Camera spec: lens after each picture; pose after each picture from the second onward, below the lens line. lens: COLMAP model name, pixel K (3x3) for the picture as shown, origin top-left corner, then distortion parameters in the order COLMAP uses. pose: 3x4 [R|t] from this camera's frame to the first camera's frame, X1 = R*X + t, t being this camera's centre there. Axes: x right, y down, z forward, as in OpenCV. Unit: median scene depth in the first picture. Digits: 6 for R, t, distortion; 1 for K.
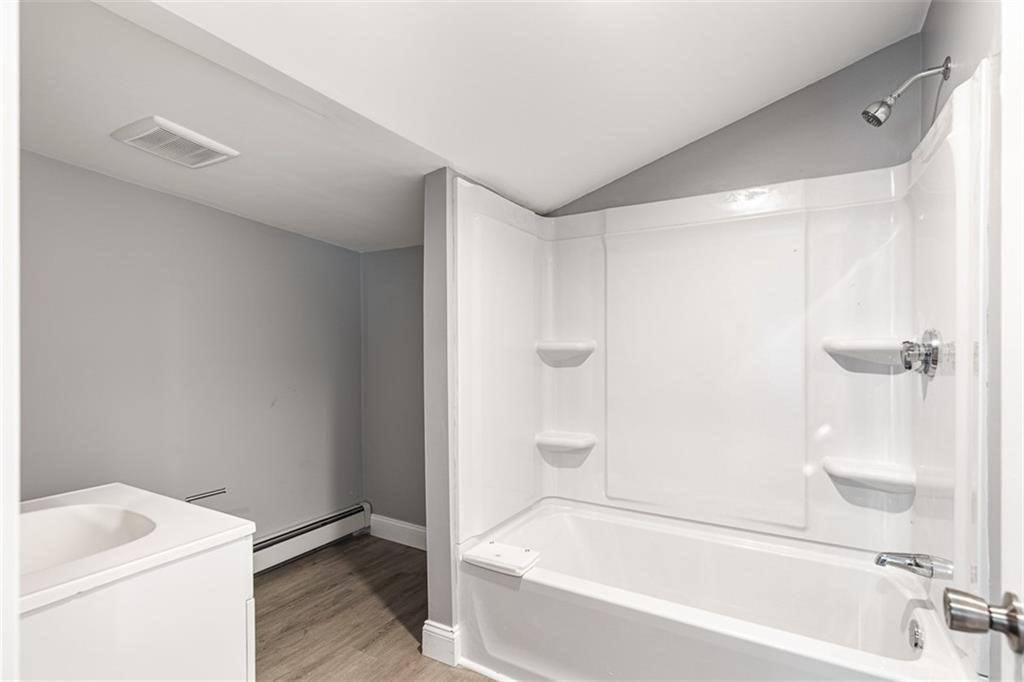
lens RADIAL K [[488.7, 0, 510.1], [0, 488.7, 354.4], [0, 0, 1]] dist [0.000939, -0.000344]
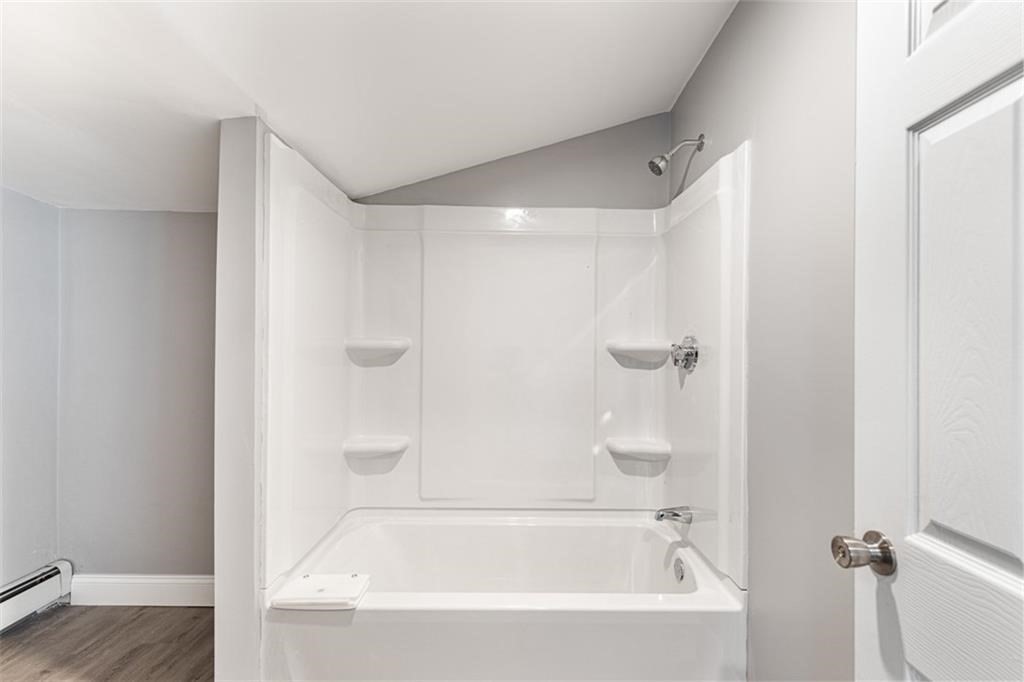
lens RADIAL K [[465.2, 0, 510.9], [0, 465.2, 348.7], [0, 0, 1]] dist [0.010236, -0.000748]
pose [[0.853941, 0.009396, 0.520286, -0.165199], [-0.004007, 0.999926, -0.011482, 0.001271], [-0.520355, 0.007720, 0.853915, 0.132778]]
